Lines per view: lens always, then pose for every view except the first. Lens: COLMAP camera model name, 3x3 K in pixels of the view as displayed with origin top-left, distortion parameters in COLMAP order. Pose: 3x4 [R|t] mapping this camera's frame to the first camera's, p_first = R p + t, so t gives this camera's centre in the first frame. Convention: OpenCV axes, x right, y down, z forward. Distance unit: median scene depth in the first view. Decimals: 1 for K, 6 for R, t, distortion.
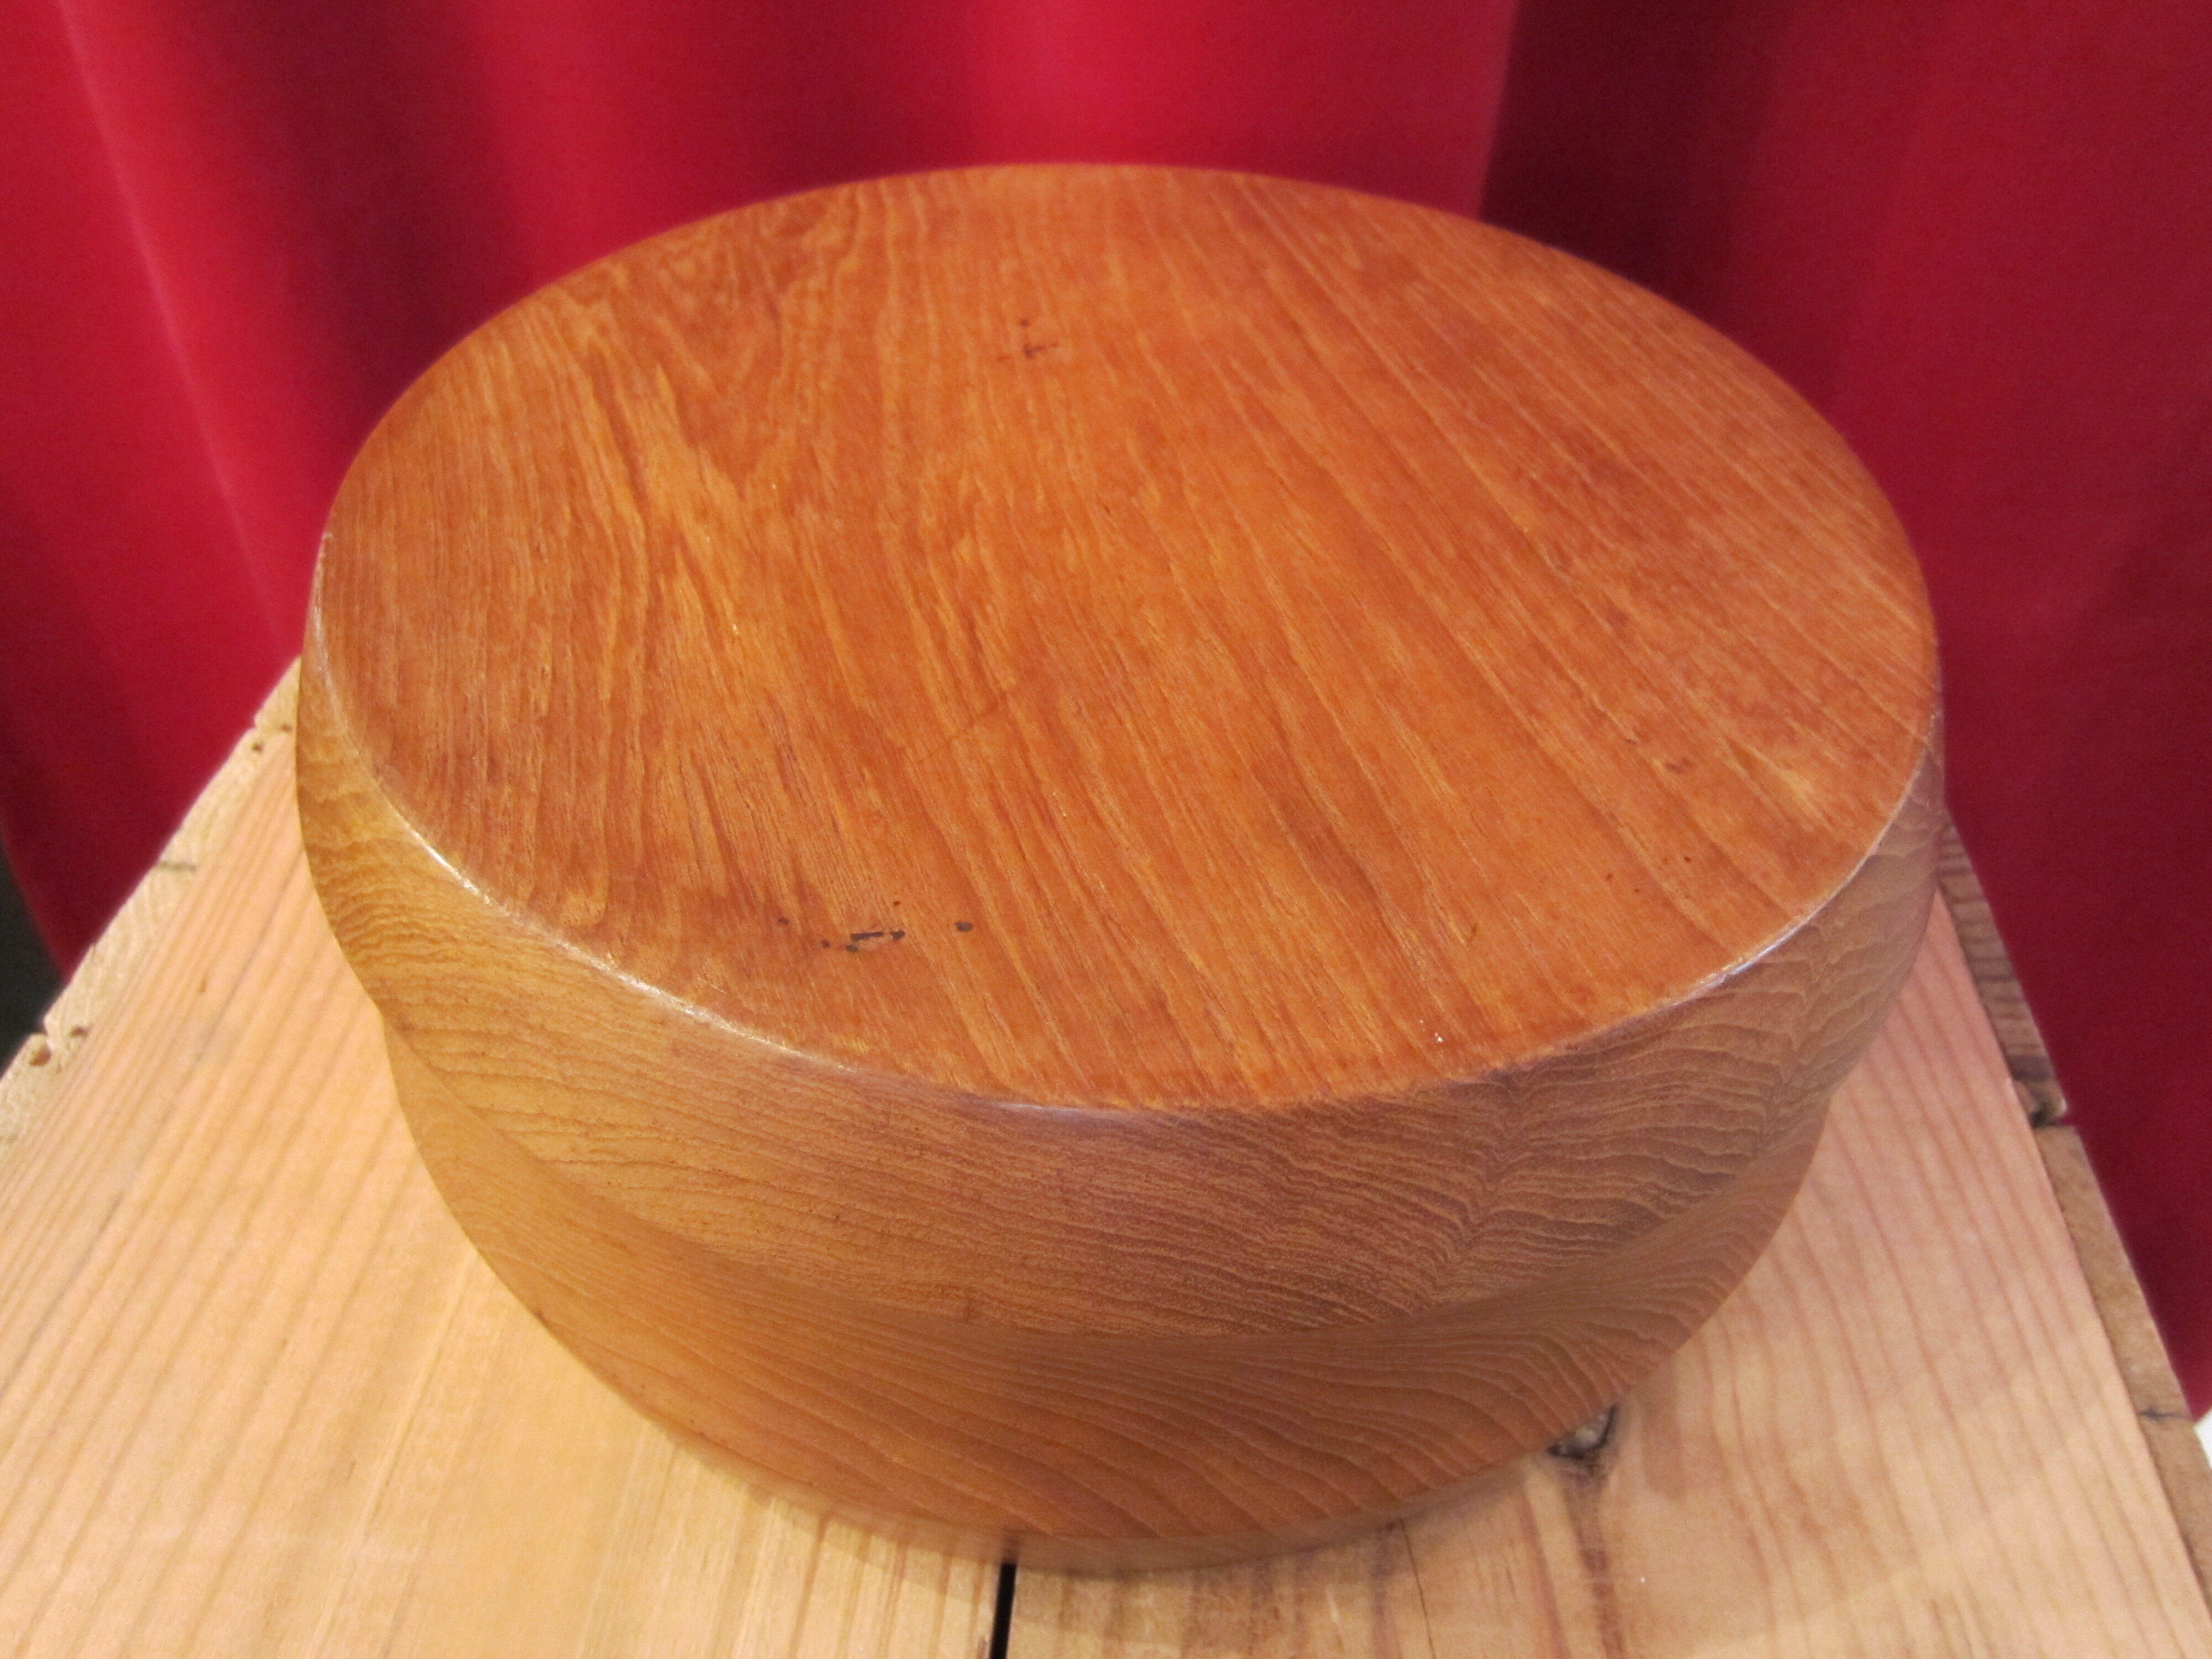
lens RADIAL K [[1739.7, 0, 1103.8], [0, 1739.7, 830.7], [0, 0, 1]] dist [-0.066354, 0.033910]
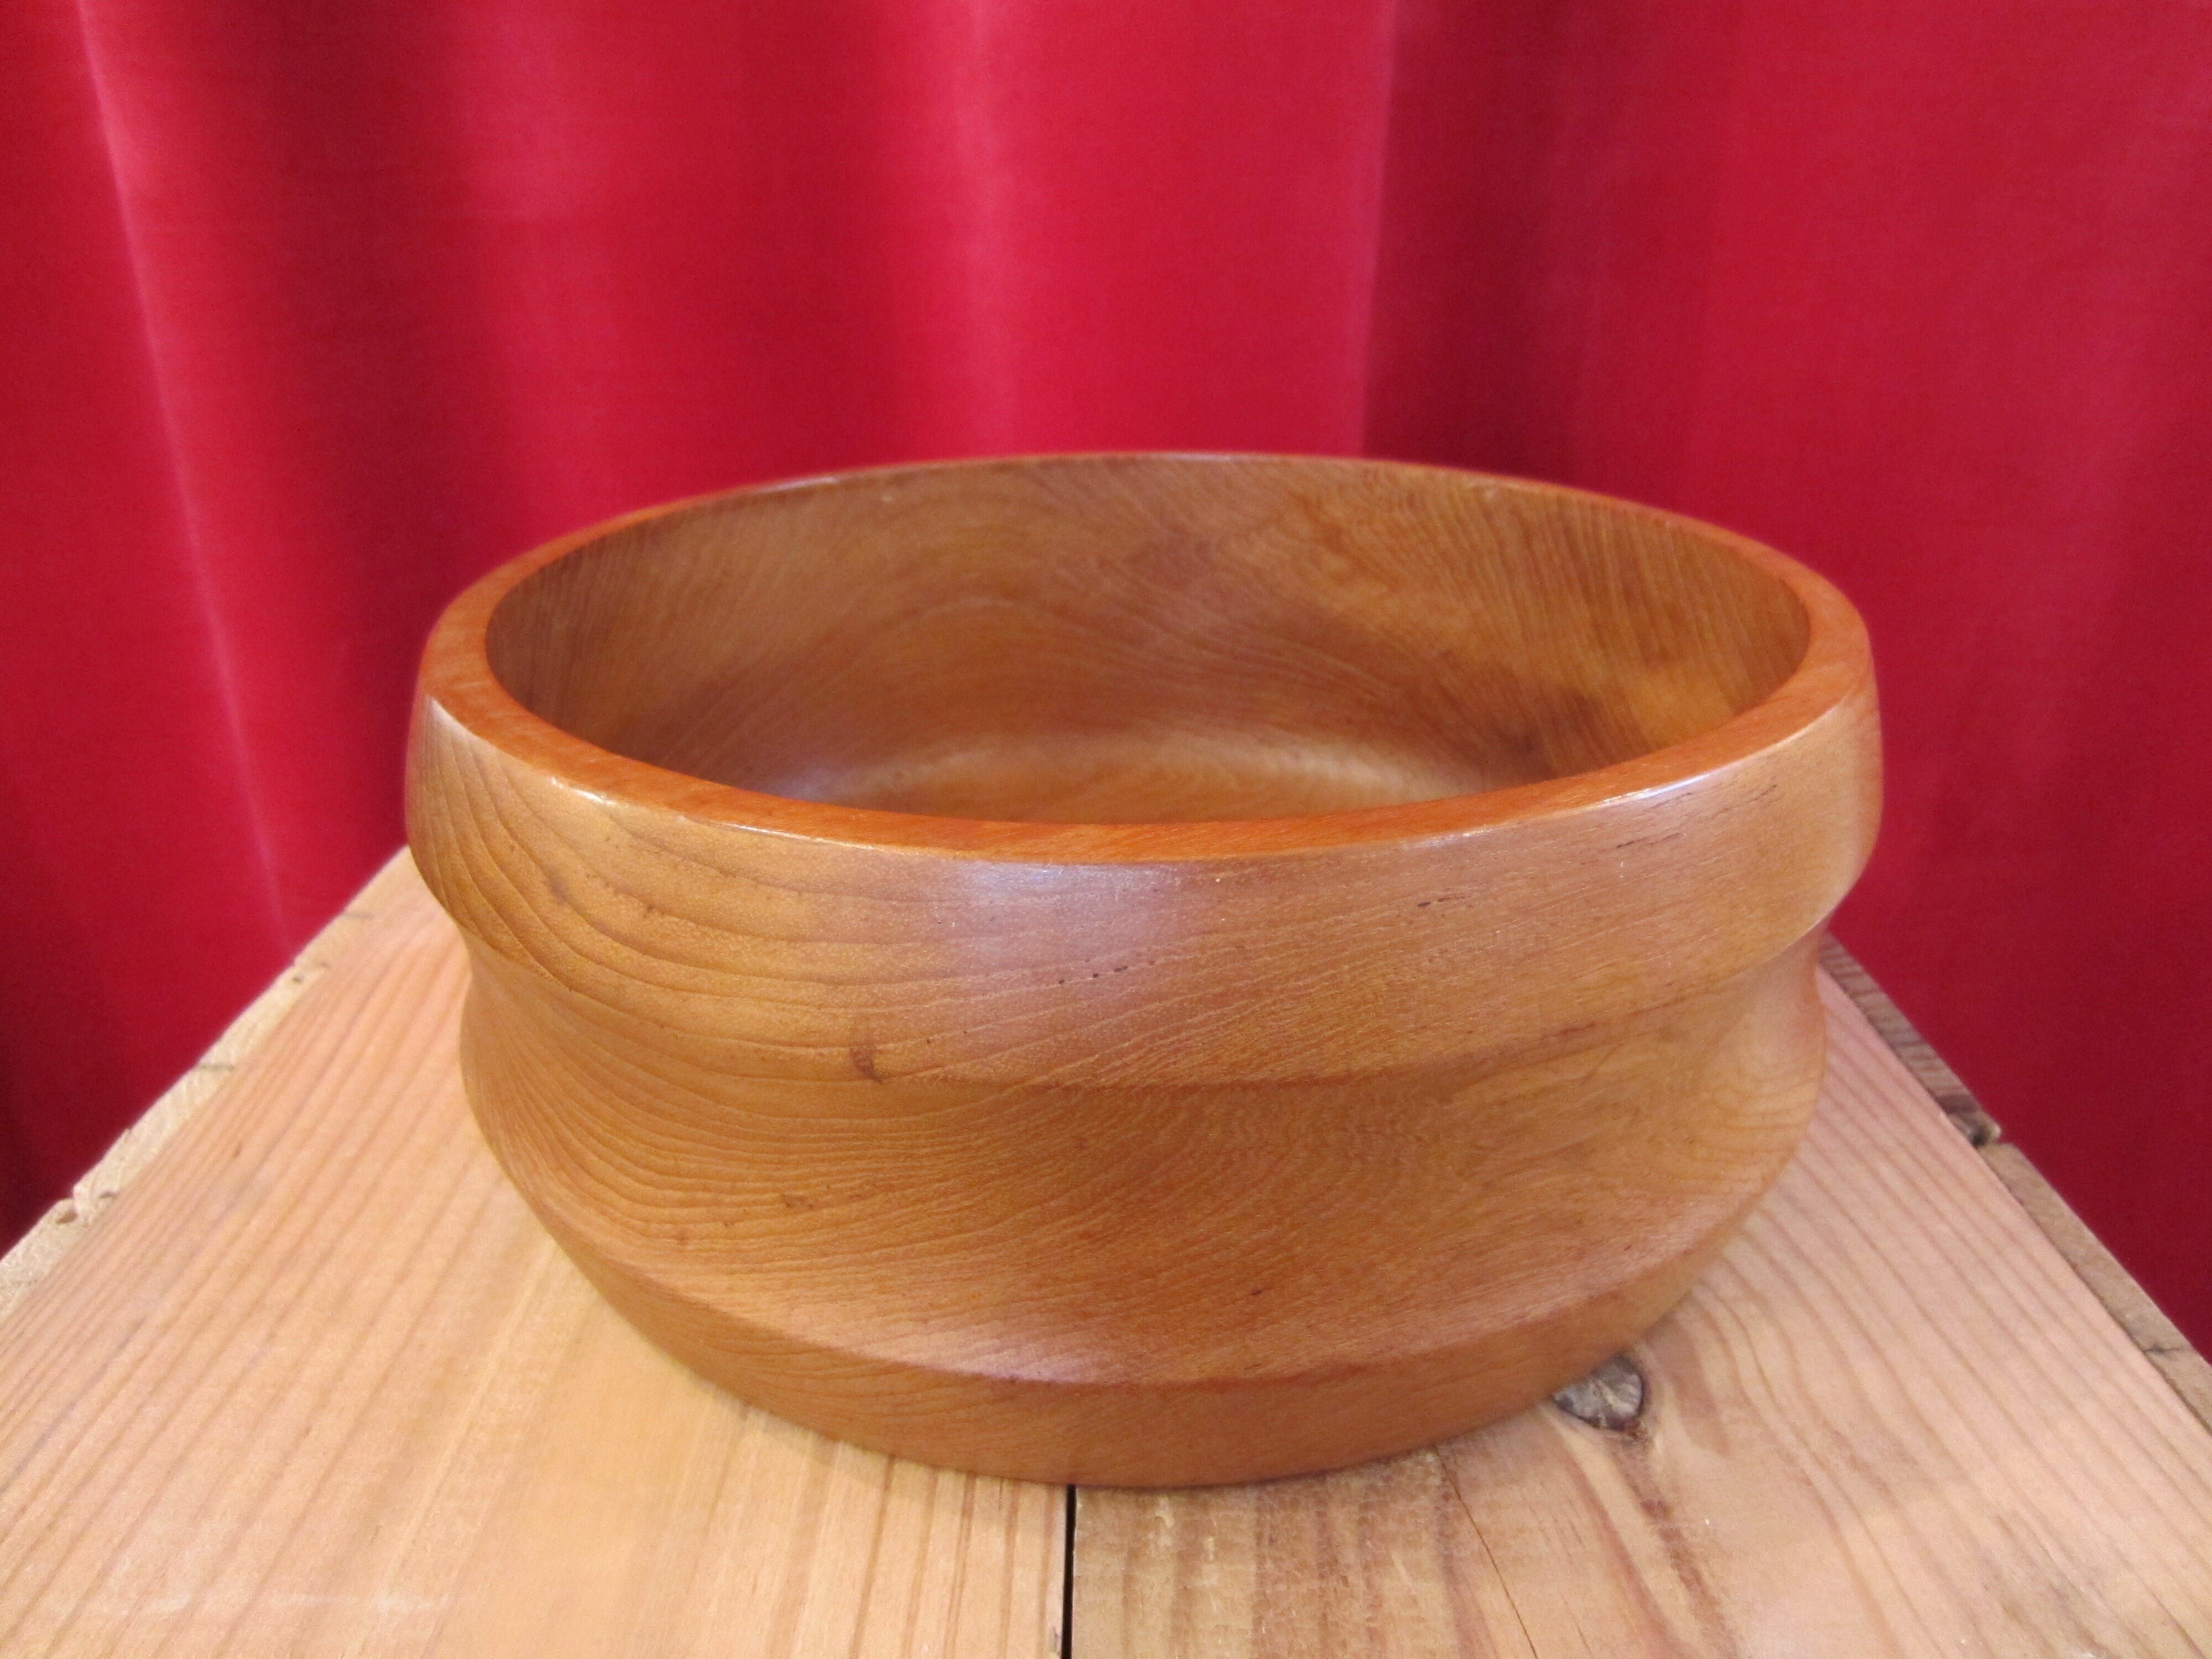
lens RADIAL K [[1590.0, 0, 1112.2], [0, 1590.0, 819.4], [0, 0, 1]] dist [-0.042484, 0.018210]
pose [[0.996103, -0.061532, 0.063193, -0.054094], [0.078771, 0.942941, -0.323508, 0.286619], [-0.039681, 0.327225, 0.944113, 0.020540]]
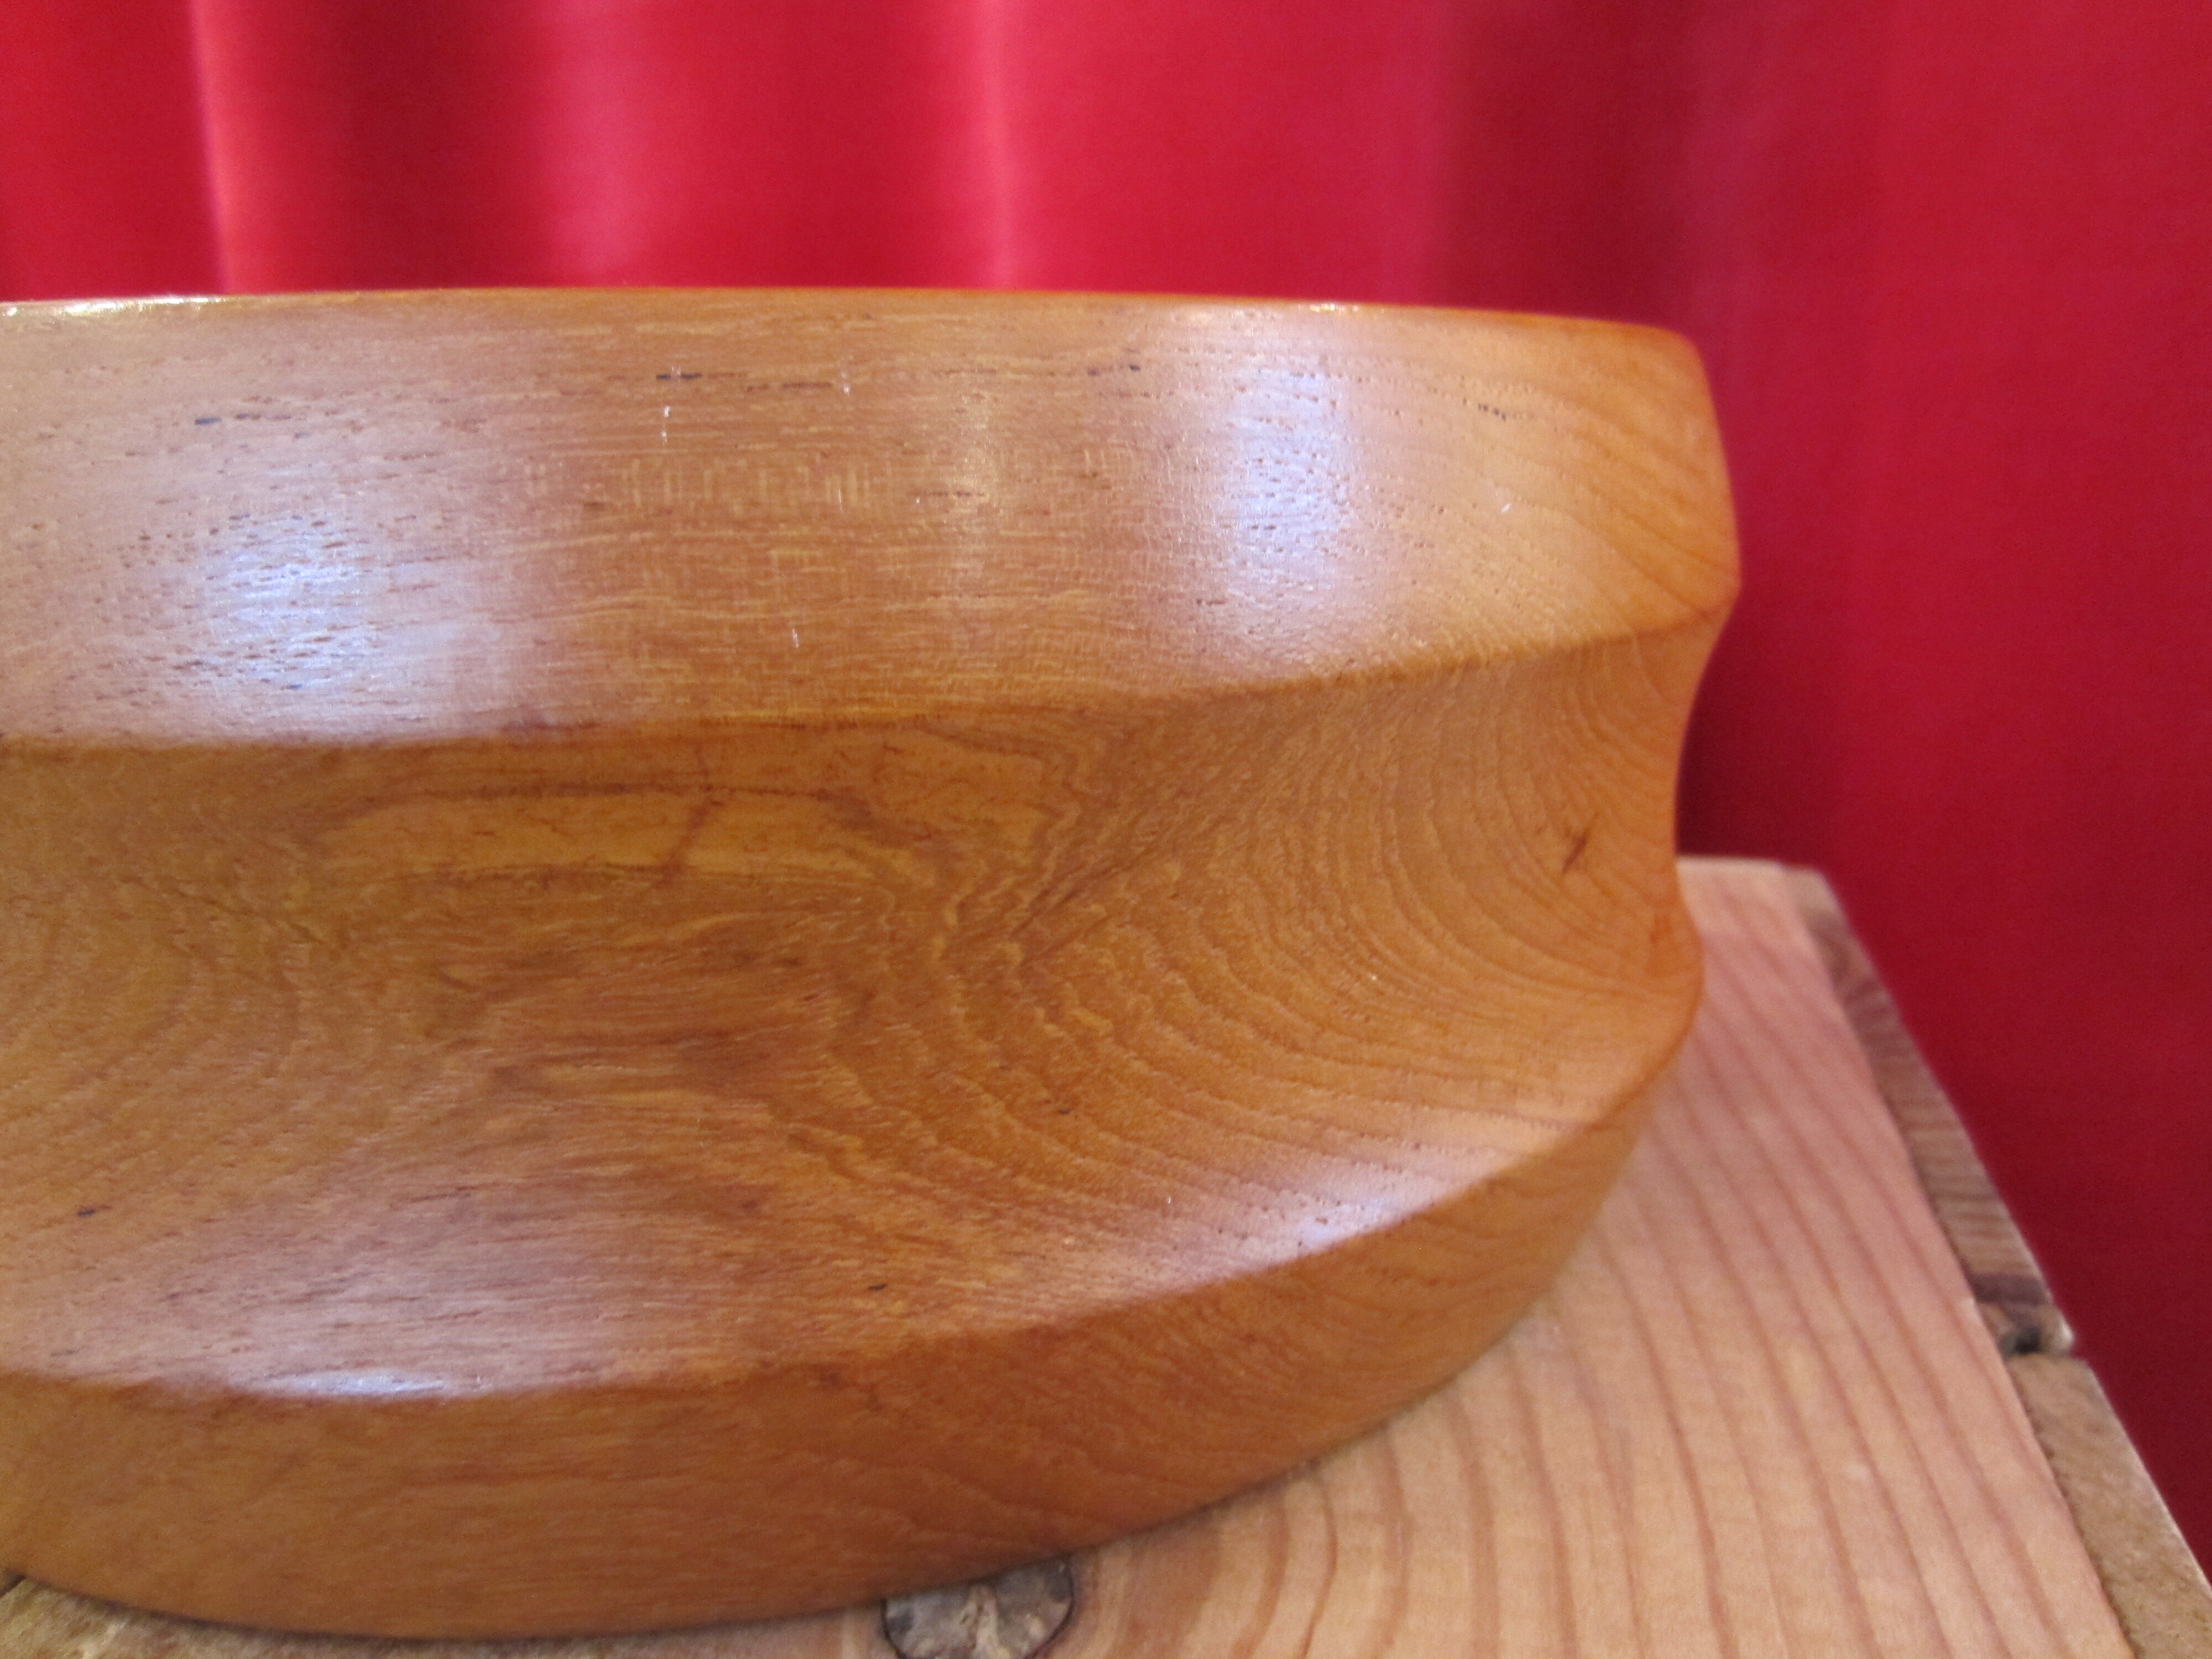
lens RADIAL K [[1590.0, 0, 1112.8], [0, 1590.0, 814.5], [0, 0, 1]] dist [-0.042484, 0.018210]
pose [[0.978974, 0.003850, -0.203951, 0.393527], [-0.104619, 0.867788, -0.485797, 0.340957], [0.175116, 0.496919, 0.849944, 0.443801]]
